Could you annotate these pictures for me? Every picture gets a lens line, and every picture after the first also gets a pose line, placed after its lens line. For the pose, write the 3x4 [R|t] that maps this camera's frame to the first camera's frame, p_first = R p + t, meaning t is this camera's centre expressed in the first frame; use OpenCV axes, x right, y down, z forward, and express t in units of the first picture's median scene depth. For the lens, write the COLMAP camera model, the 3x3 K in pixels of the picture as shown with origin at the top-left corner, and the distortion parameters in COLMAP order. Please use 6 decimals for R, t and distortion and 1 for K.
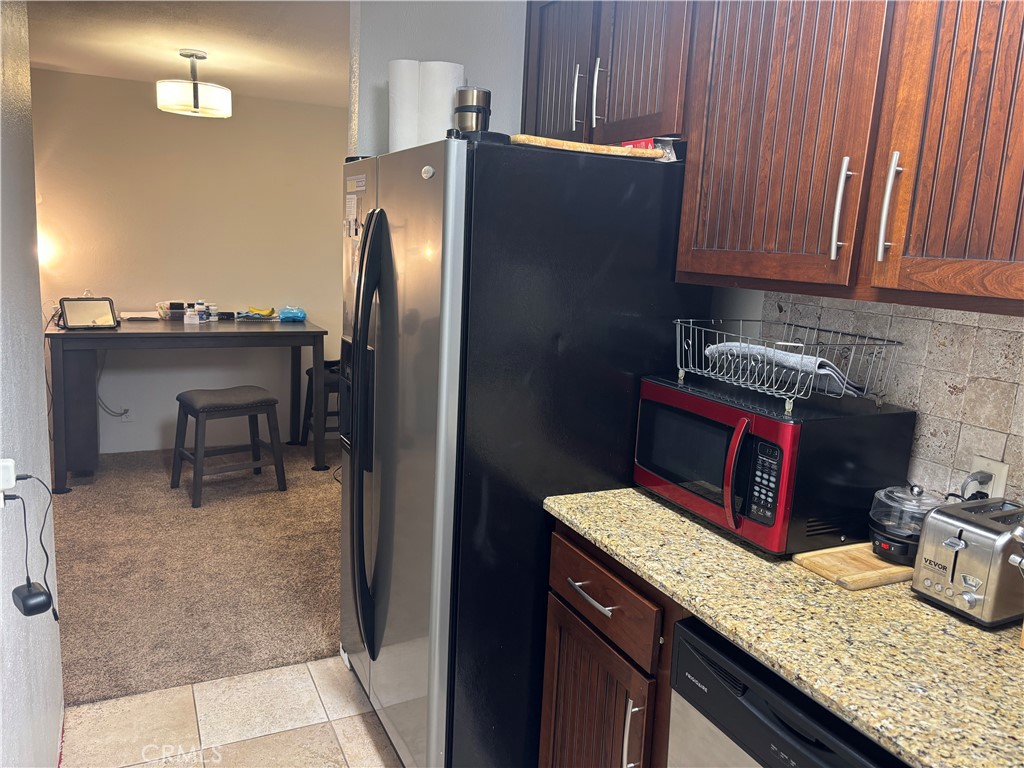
lens RADIAL K [[778.3, 0, 512.8], [0, 778.3, 387.2], [0, 0, 1]] dist [-0.002591, -0.008536]
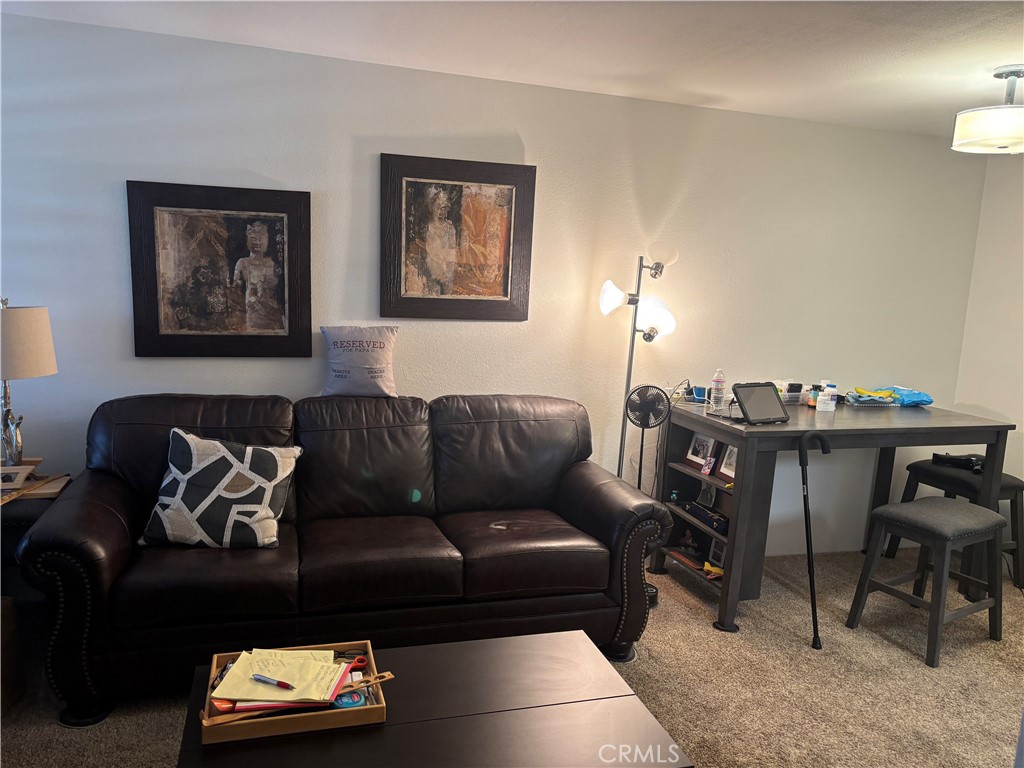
lens RADIAL K [[778.3, 0, 510.5], [0, 778.3, 382.0], [0, 0, 1]] dist [-0.002591, -0.008536]
pose [[0.984988, 0.016378, -0.171845, -0.621252], [-0.024434, 0.998694, -0.044870, -0.070589], [0.170885, 0.048396, 0.984102, 0.158565]]
